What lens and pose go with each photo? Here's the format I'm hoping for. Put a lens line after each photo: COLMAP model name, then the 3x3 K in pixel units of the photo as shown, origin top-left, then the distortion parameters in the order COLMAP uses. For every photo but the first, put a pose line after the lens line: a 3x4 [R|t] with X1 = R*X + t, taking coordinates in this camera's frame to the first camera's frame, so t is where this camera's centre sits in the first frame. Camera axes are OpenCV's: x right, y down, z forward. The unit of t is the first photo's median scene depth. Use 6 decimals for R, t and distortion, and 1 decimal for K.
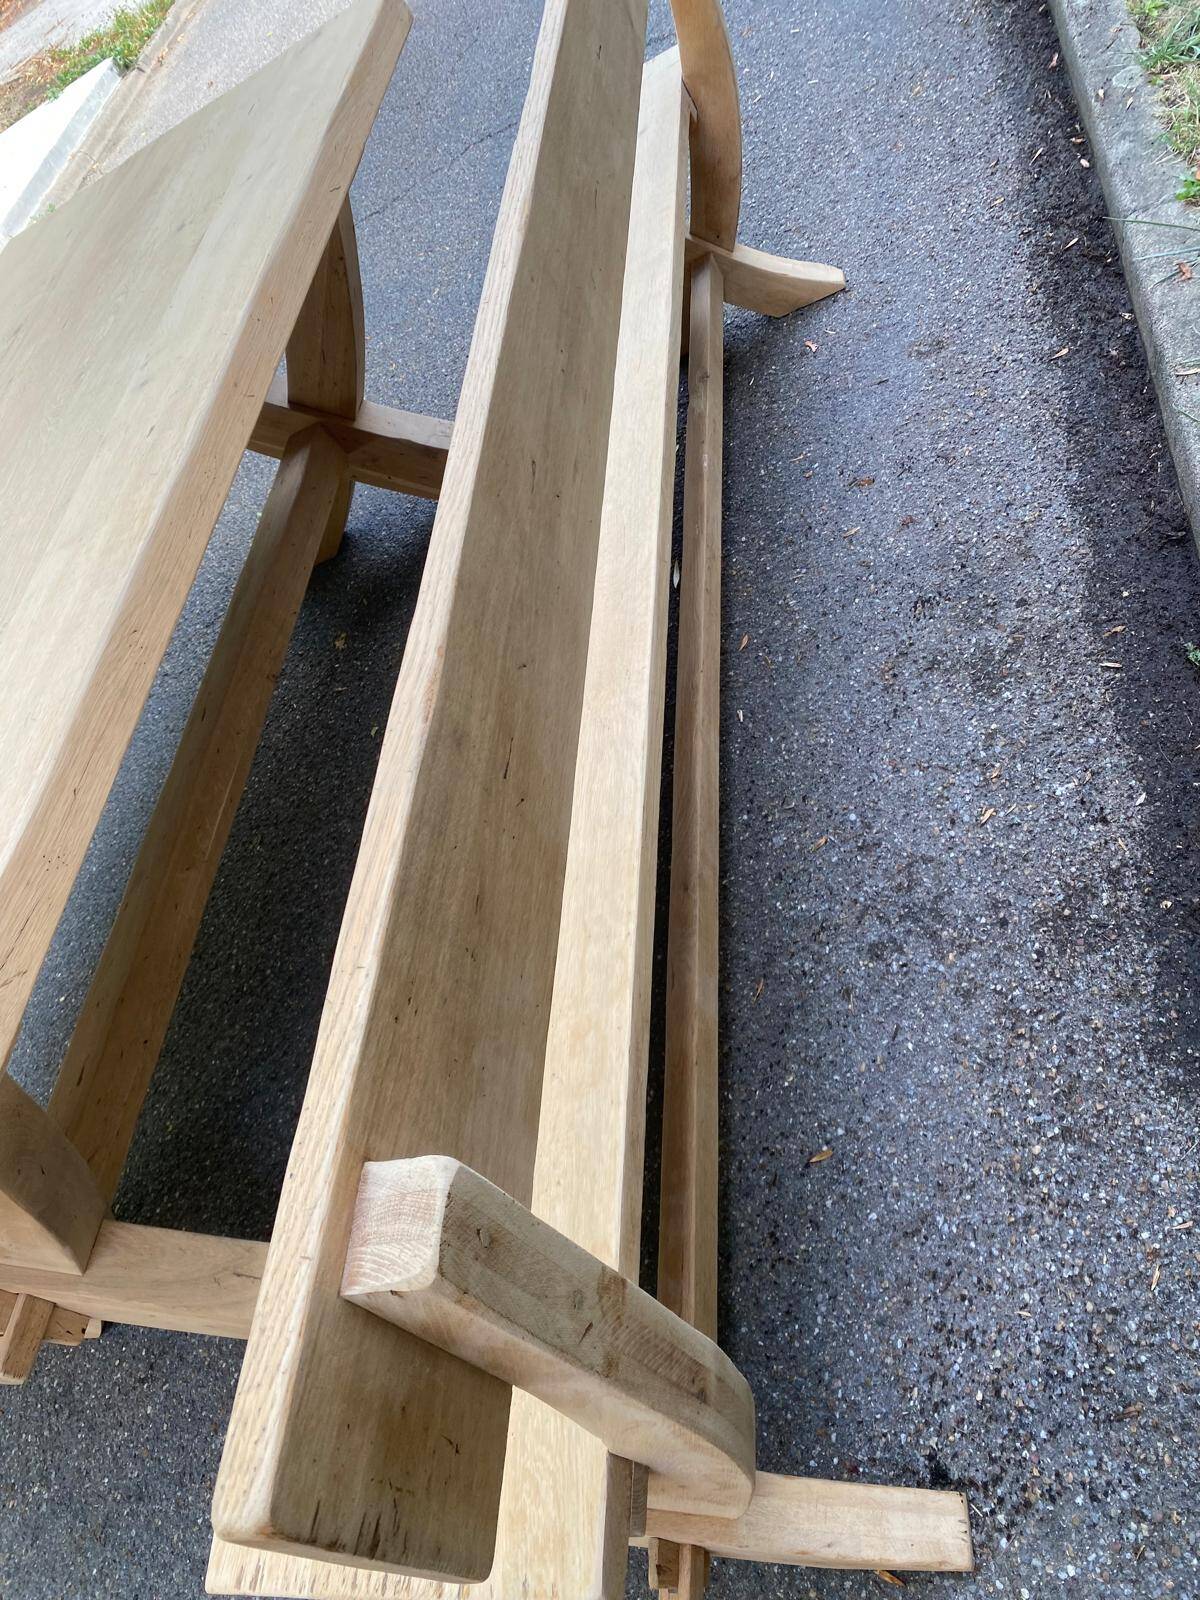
lens RADIAL K [[1223.0, 0, 600.0], [0, 1223.0, 800.0], [0, 0, 1]] dist [0.016556, -0.011645]
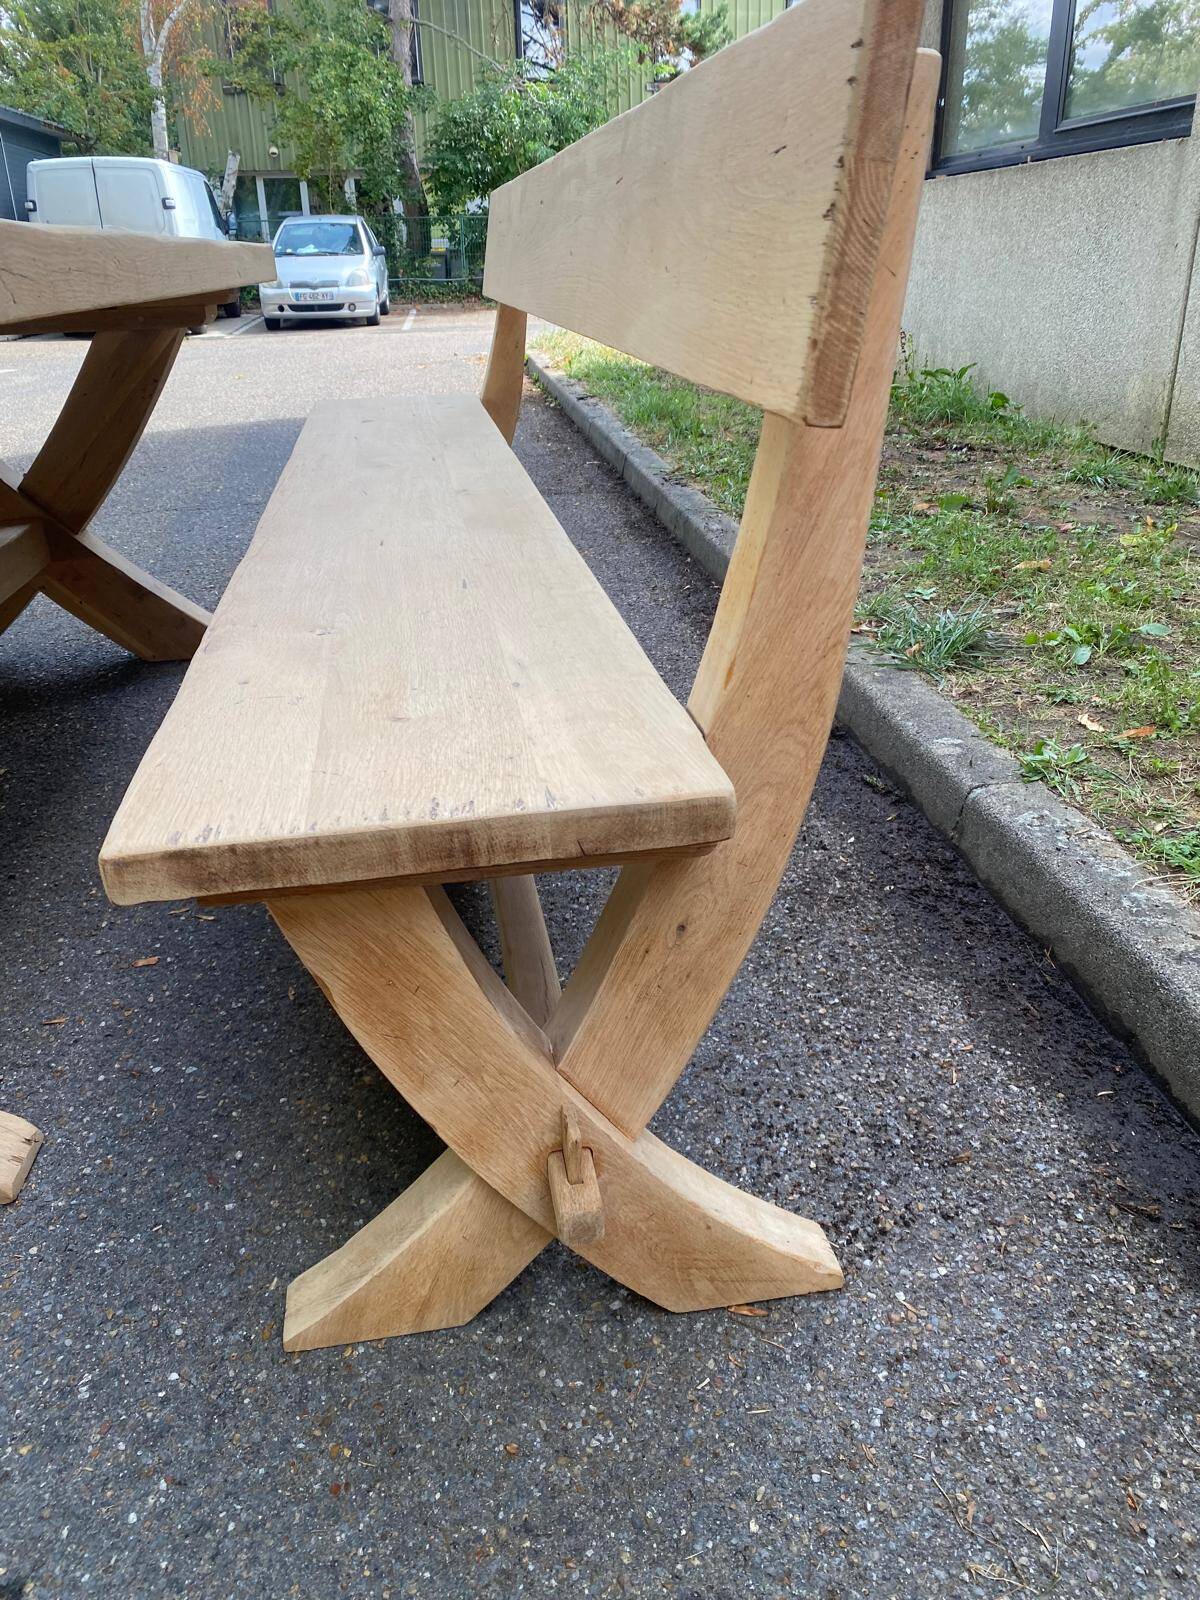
lens RADIAL K [[1223.0, 0, 600.0], [0, 1223.0, 800.0], [0, 0, 1]] dist [0.016556, -0.011645]
pose [[0.854911, 0.355042, 0.378250, -0.295745], [-0.105713, 0.833049, -0.543005, 0.799544], [-0.507890, 0.424234, 0.749715, 0.260490]]
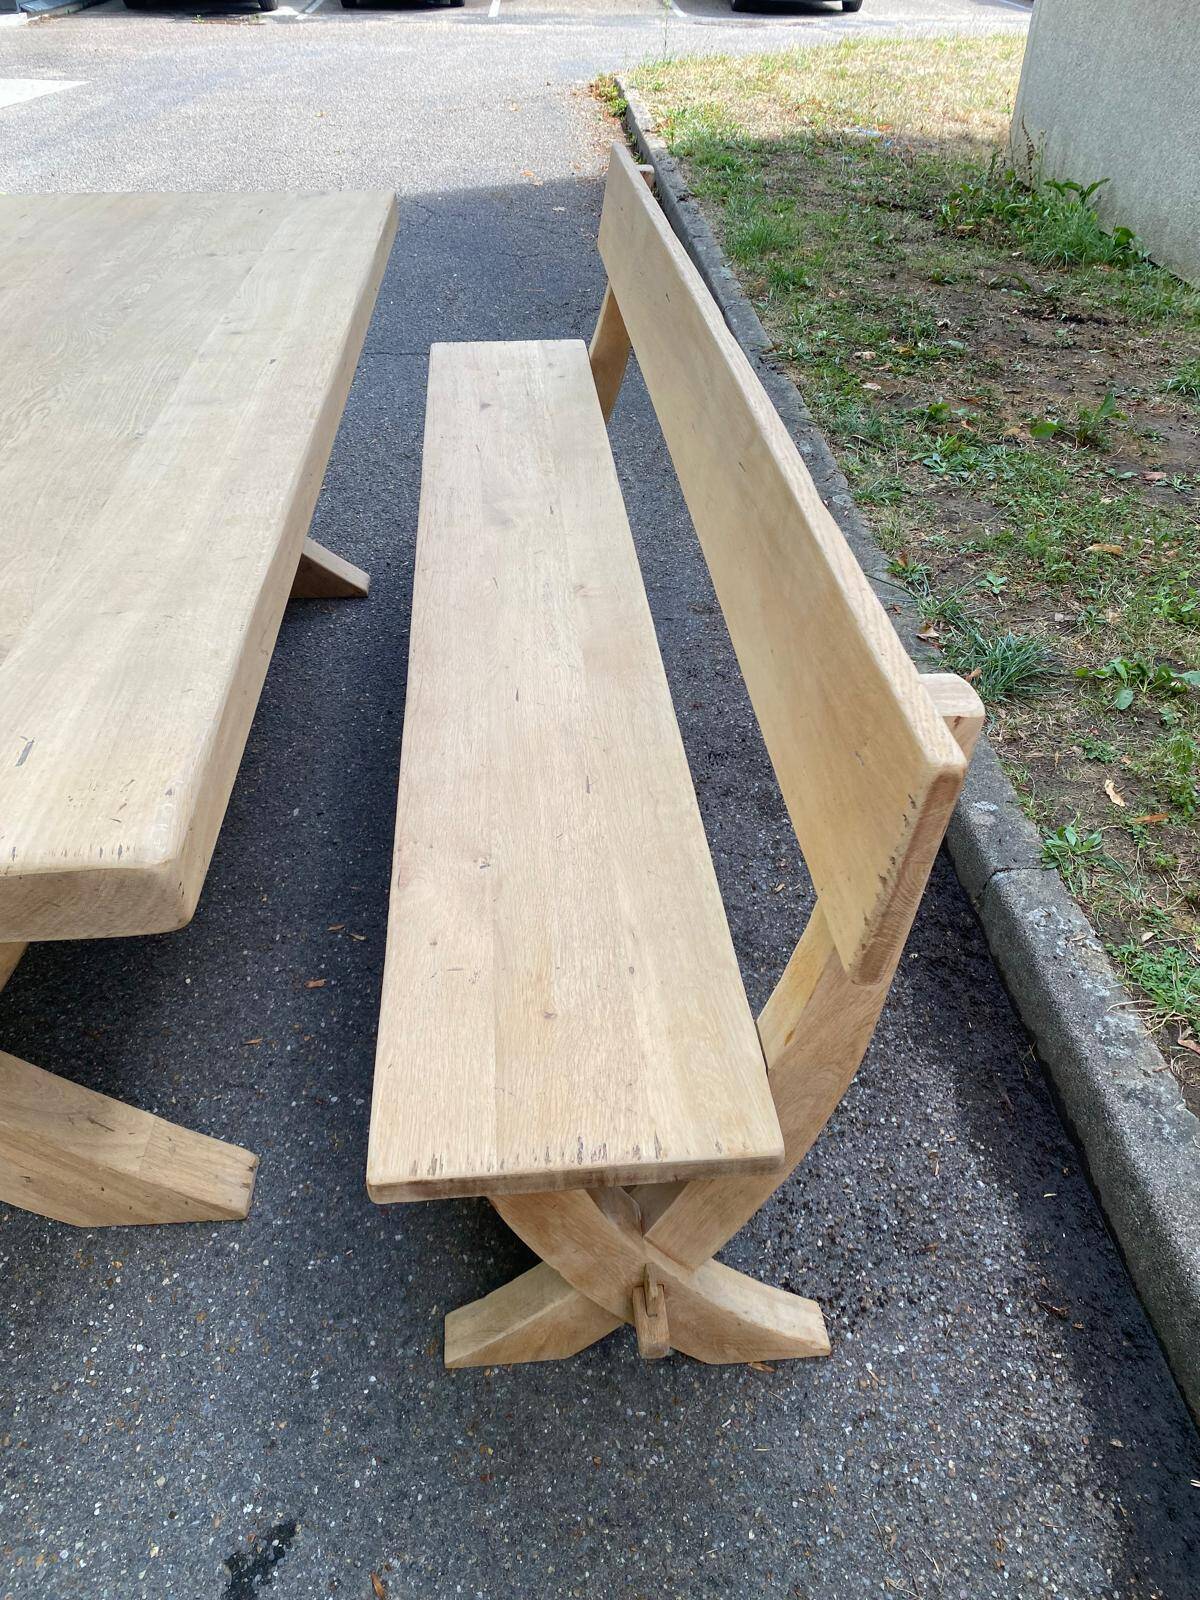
lens RADIAL K [[1223.5, 0, 582.8], [0, 1223.5, 803.3], [0, 0, 1]] dist [0.000818, 0.009164]
pose [[0.855279, 0.319799, 0.407708, -0.591049], [-0.190041, 0.925593, -0.327356, 0.537804], [-0.482060, 0.202500, 0.852416, -0.073746]]
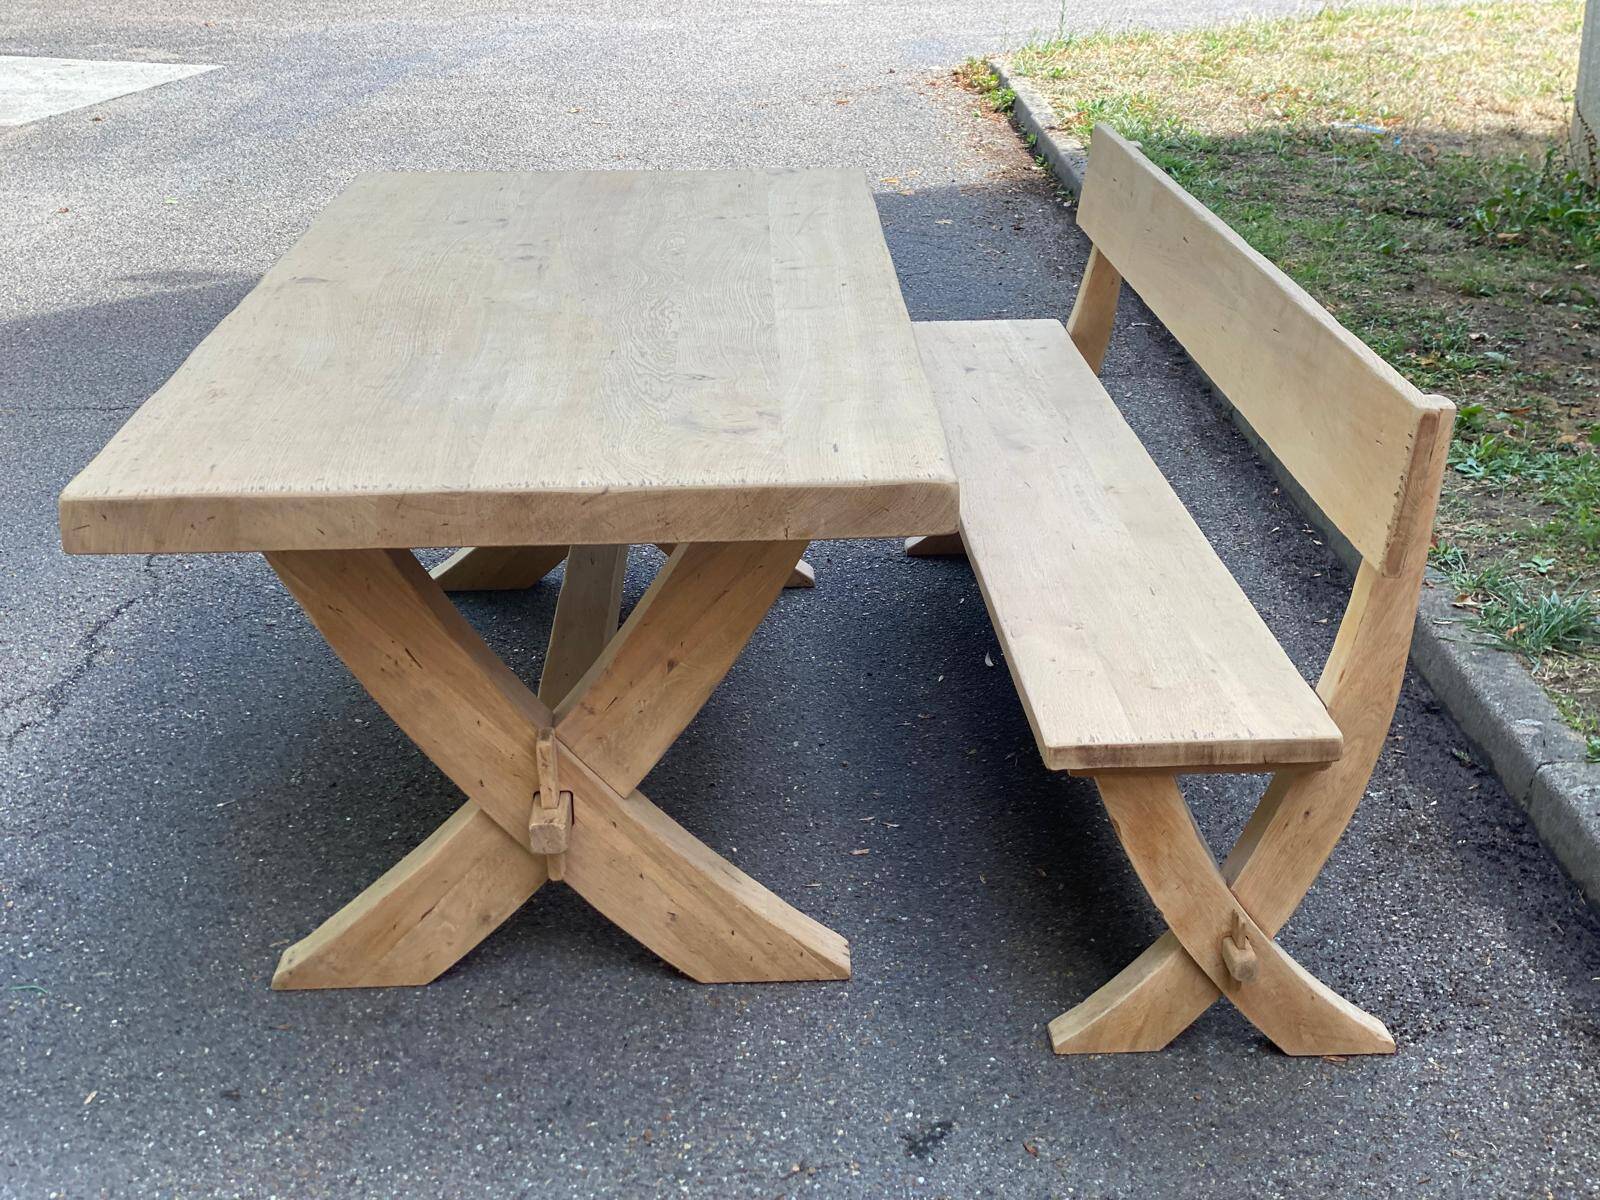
lens RADIAL K [[2395.1, 0, 798.8], [0, 2395.1, 595.0], [0, 0, 1]] dist [0.207087, -0.474257]
pose [[0.860942, 0.434197, 0.265051, -1.237071], [-0.208151, 0.776103, -0.595262, 1.971469], [-0.464168, 0.457316, 0.758558, -1.045305]]
